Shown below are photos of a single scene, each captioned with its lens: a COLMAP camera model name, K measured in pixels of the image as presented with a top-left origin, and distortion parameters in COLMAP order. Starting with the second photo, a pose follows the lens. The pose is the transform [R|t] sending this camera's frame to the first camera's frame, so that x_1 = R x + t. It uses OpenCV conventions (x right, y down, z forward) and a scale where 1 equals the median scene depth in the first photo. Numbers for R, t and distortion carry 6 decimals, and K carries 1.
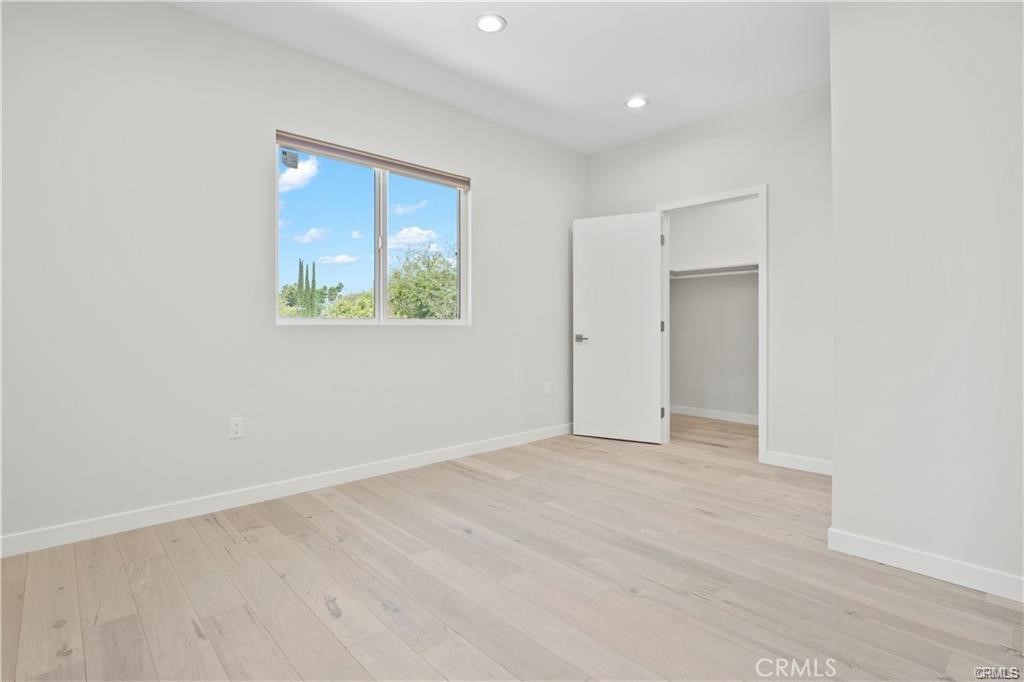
lens RADIAL K [[498.5, 0, 507.8], [0, 498.5, 334.8], [0, 0, 1]] dist [-0.015338, 0.000089]
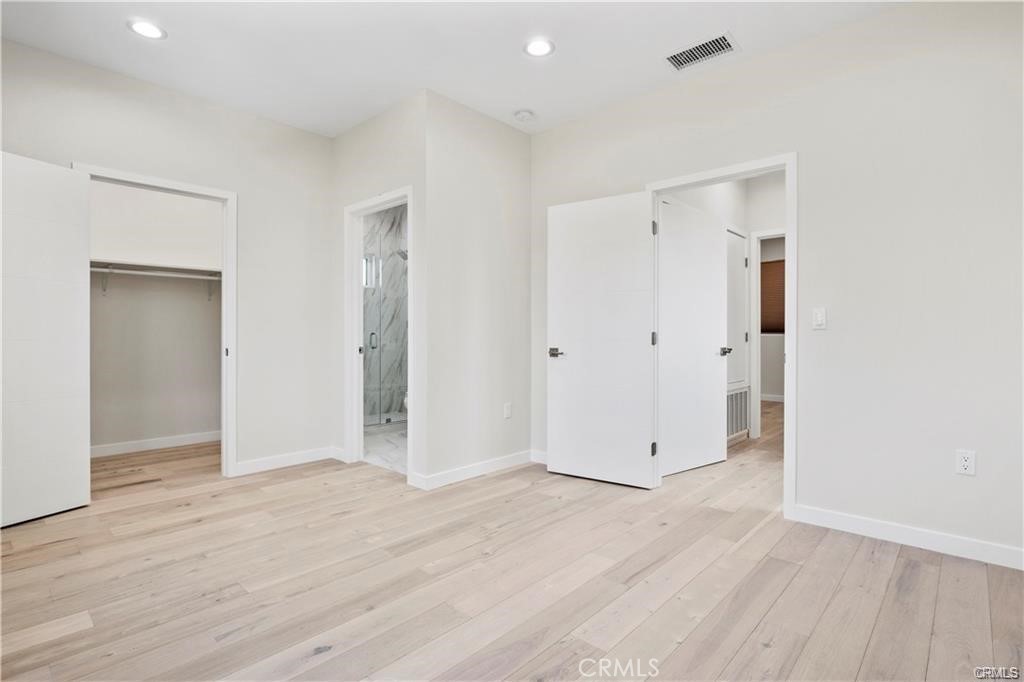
lens RADIAL K [[498.5, 0, 507.8], [0, 498.5, 334.8], [0, 0, 1]] dist [-0.015338, 0.000089]
pose [[-0.077578, -0.002815, 0.996982, -0.627804], [0.014478, 0.999887, 0.003950, -0.022254], [-0.996881, 0.014740, -0.077528, 0.658043]]
